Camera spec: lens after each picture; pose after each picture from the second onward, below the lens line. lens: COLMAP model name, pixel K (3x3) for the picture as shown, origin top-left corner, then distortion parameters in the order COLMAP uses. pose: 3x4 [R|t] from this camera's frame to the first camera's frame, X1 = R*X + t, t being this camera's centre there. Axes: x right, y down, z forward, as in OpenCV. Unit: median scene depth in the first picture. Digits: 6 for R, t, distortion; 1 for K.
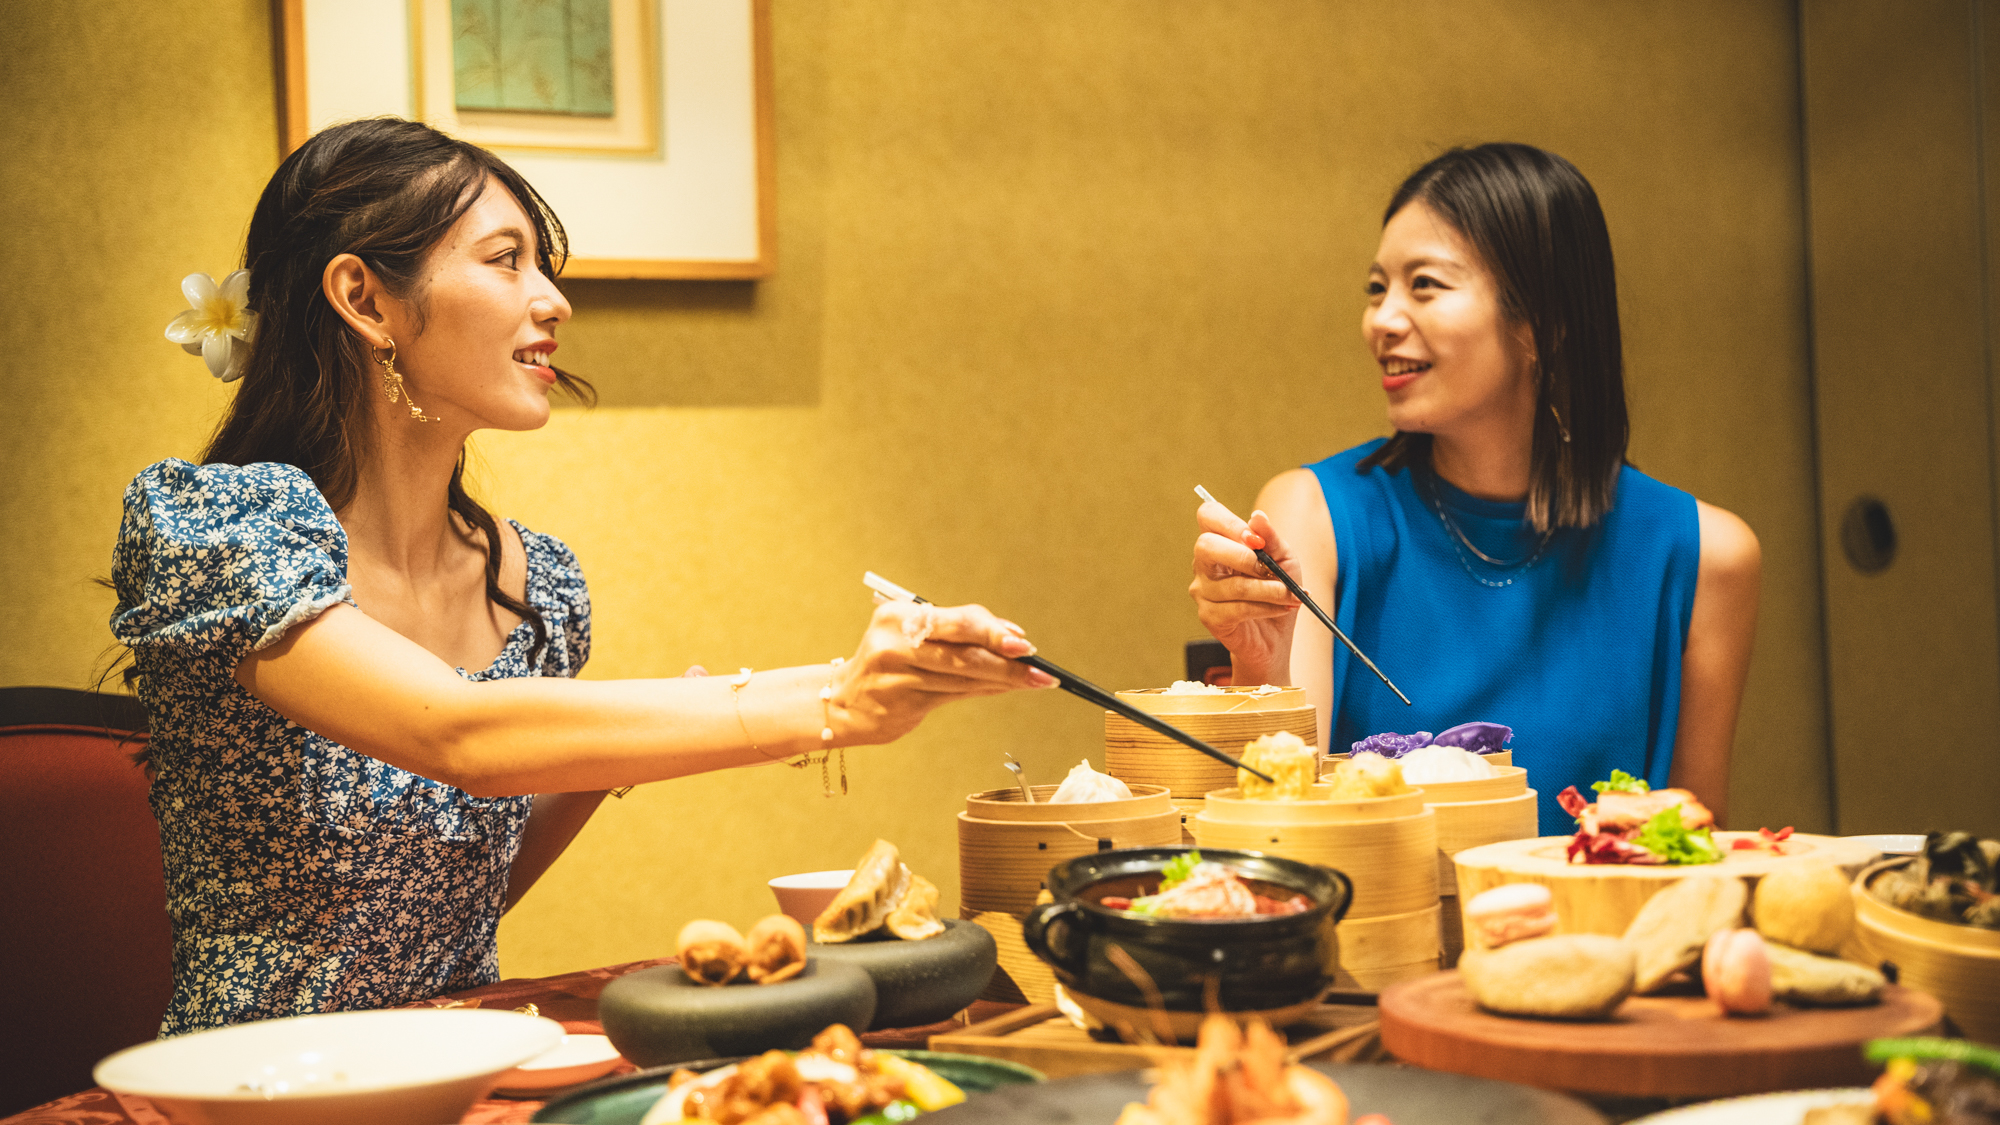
lens RADIAL K [[2821.6, 0, 995.8], [0, 2821.6, 563.4], [0, 0, 1]] dist [0.109801, 0.000000]
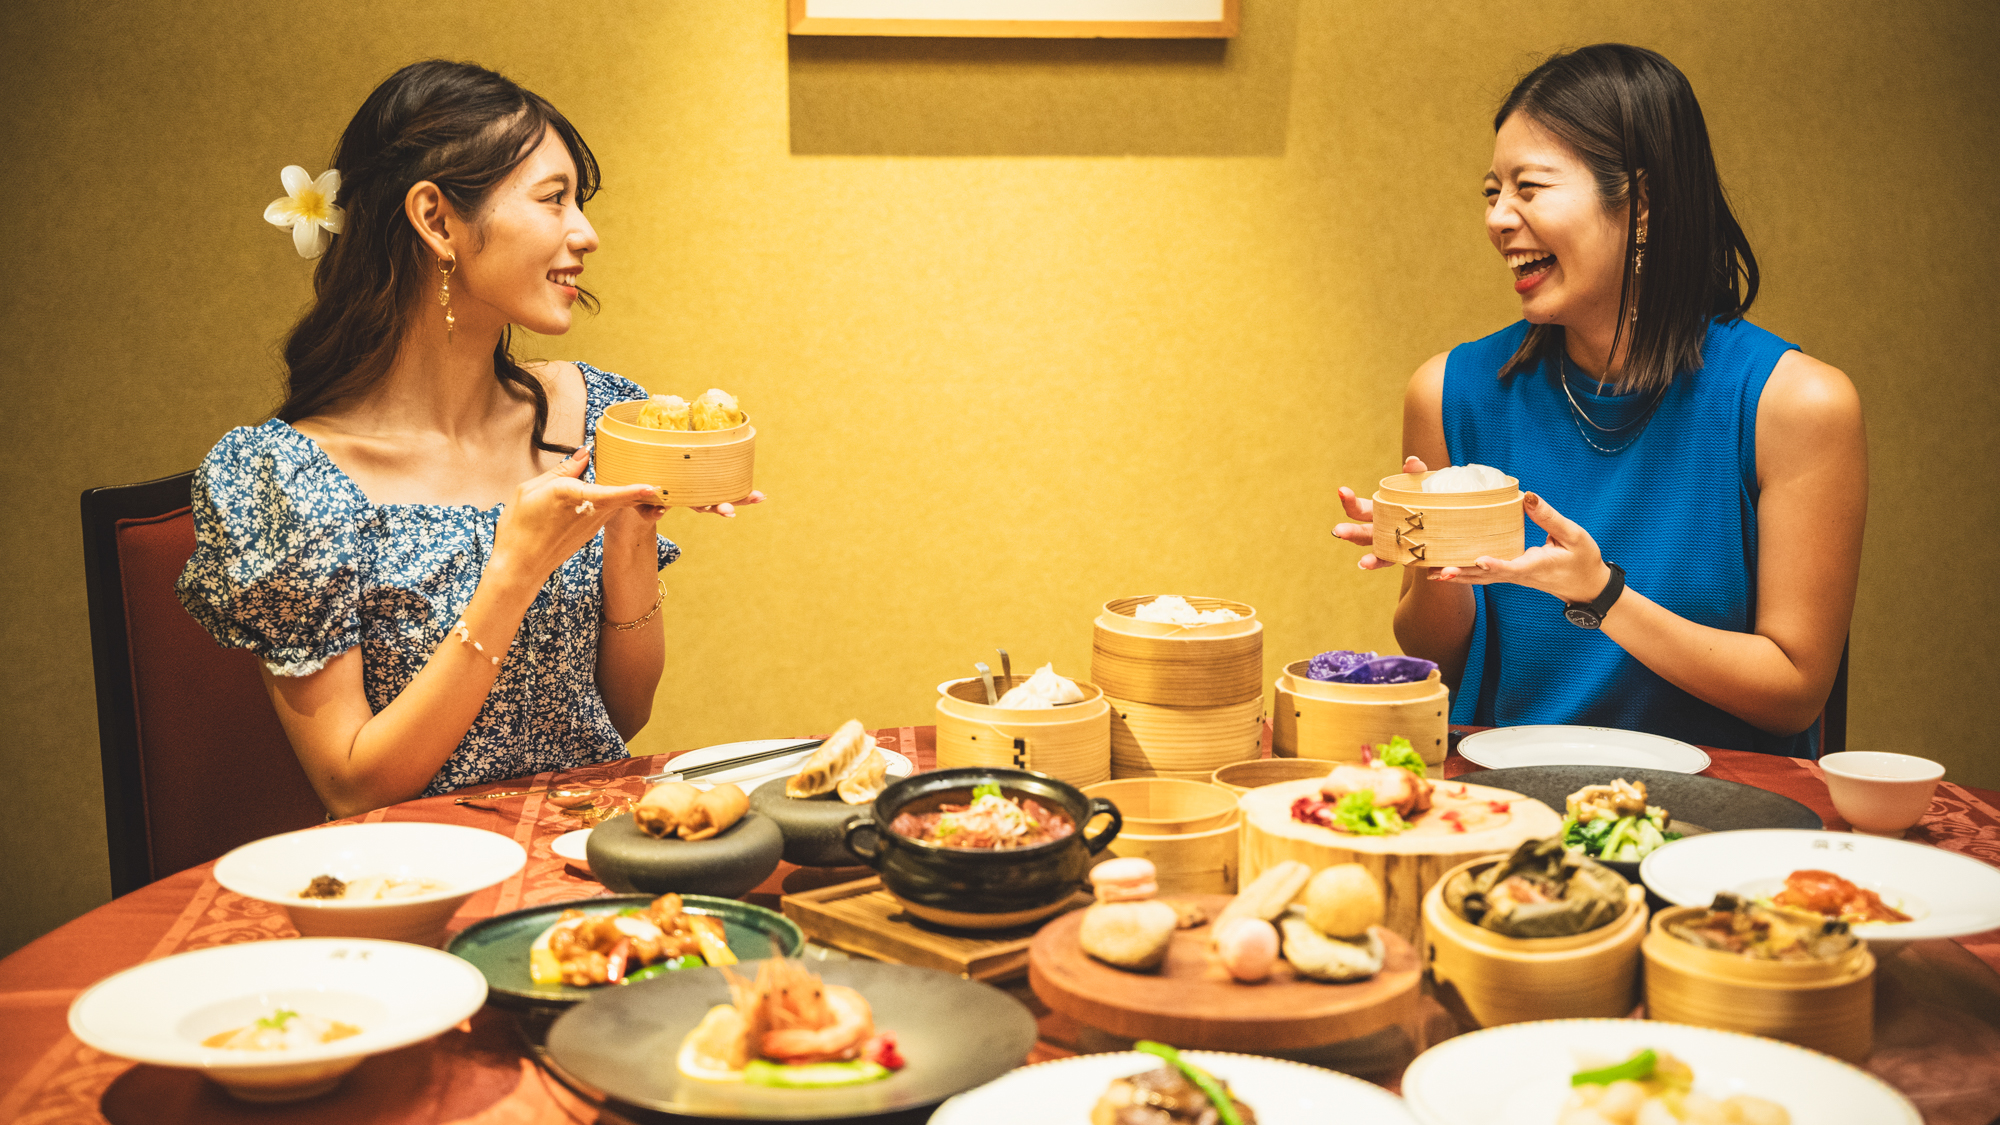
lens RADIAL K [[3125.4, 0, 994.2], [0, 3125.4, 573.5], [0, 0, 1]] dist [0.174898, 0.000000]
pose [[0.942626, 0.101298, -0.318113, 0.513635], [-0.043472, 0.981987, 0.183881, -0.258979], [0.331009, -0.159501, 0.930050, -0.352100]]
